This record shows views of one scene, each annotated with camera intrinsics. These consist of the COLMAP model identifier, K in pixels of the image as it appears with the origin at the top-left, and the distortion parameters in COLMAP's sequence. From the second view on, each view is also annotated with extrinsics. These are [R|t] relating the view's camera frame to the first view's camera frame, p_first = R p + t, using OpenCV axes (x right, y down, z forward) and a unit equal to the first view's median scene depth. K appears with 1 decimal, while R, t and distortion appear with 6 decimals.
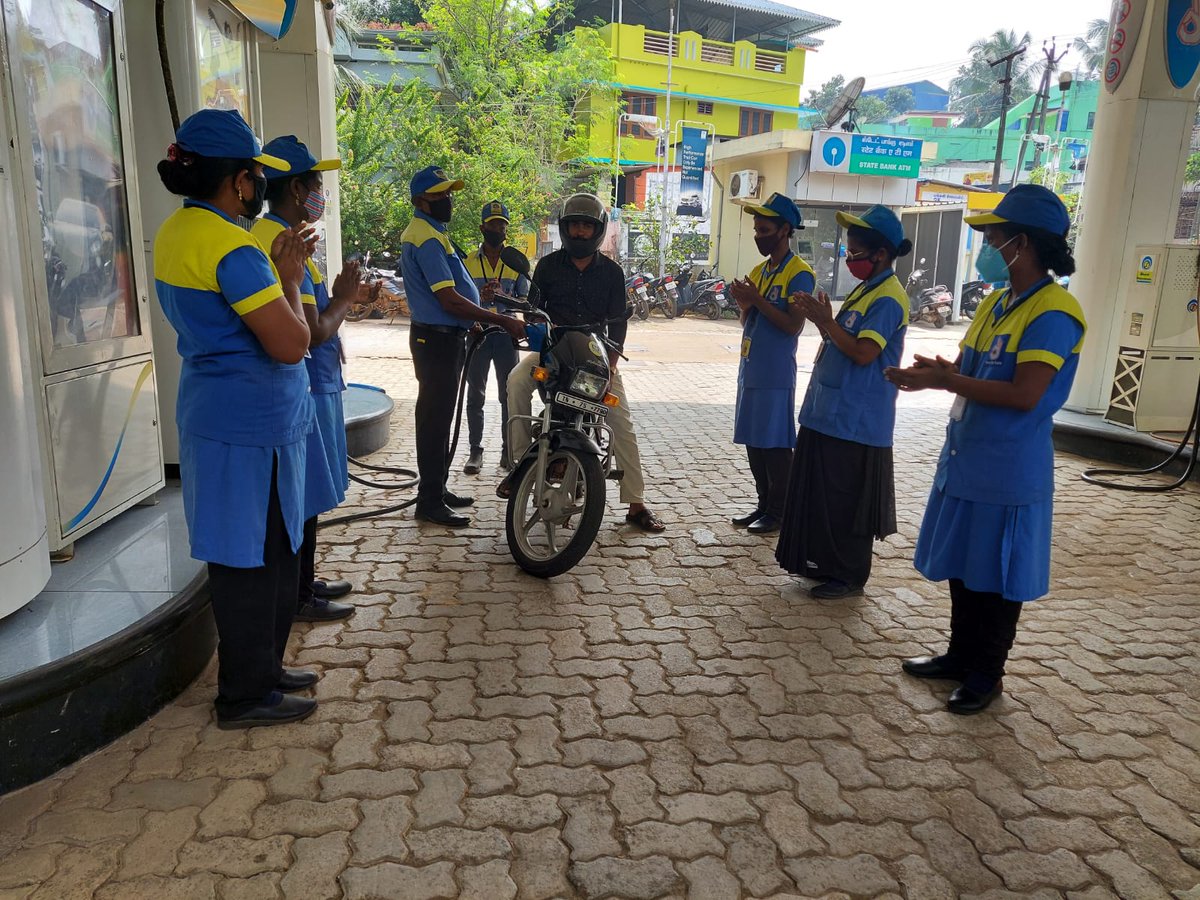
lens RADIAL K [[867.2, 0, 592.8], [0, 867.2, 448.1], [0, 0, 1]] dist [0.102738, -0.105452]
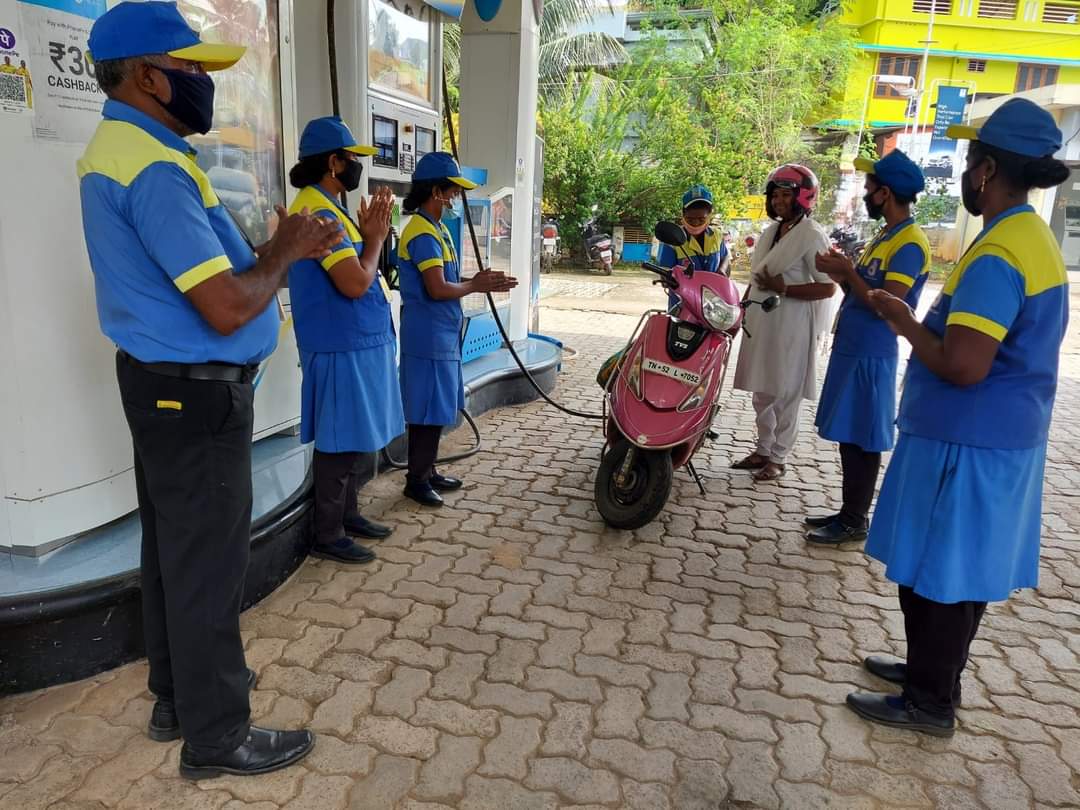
lens RADIAL K [[780.5, 0, 533.5], [0, 780.5, 403.3], [0, 0, 1]] dist [0.102738, -0.105452]
pose [[0.933325, 0.099559, -0.344954, 0.142218], [-0.093851, 0.995031, 0.033255, -0.040081], [0.346551, 0.001337, 0.938030, 0.144630]]
